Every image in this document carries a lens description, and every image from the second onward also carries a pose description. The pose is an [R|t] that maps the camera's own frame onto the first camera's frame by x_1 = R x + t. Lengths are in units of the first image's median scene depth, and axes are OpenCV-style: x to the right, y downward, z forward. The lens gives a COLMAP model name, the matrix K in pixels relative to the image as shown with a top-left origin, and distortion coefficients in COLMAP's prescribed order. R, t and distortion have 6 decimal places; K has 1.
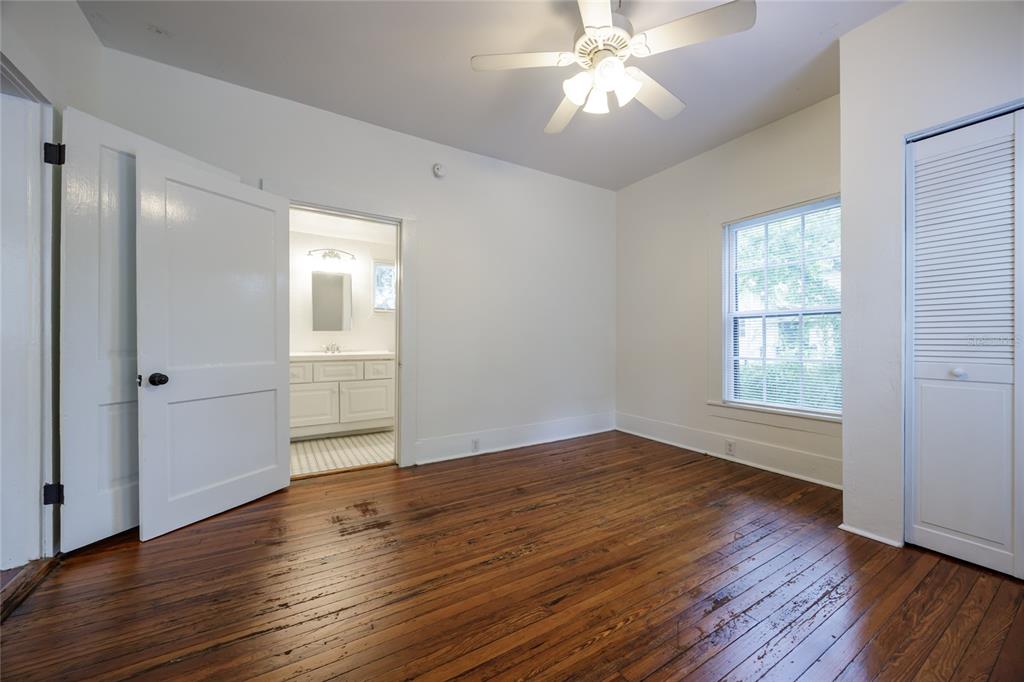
lens RADIAL K [[391.9, 0, 512.7], [0, 391.9, 321.9], [0, 0, 1]] dist [0.000335, 0.000032]
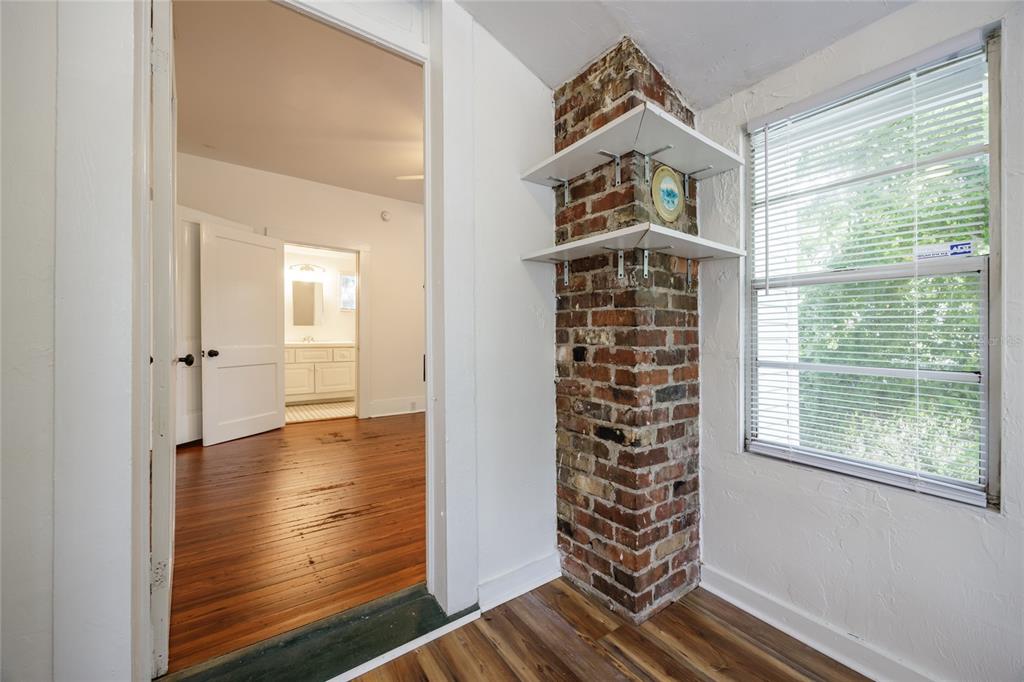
lens RADIAL K [[398.9, 0, 508.0], [0, 398.9, 325.5], [0, 0, 1]] dist [-0.001579, -0.000072]
pose [[0.998167, 0.003689, 0.060406, 0.213389], [-0.004993, 0.999758, 0.021445, -0.016122], [-0.060312, -0.021707, 0.997944, -0.617862]]
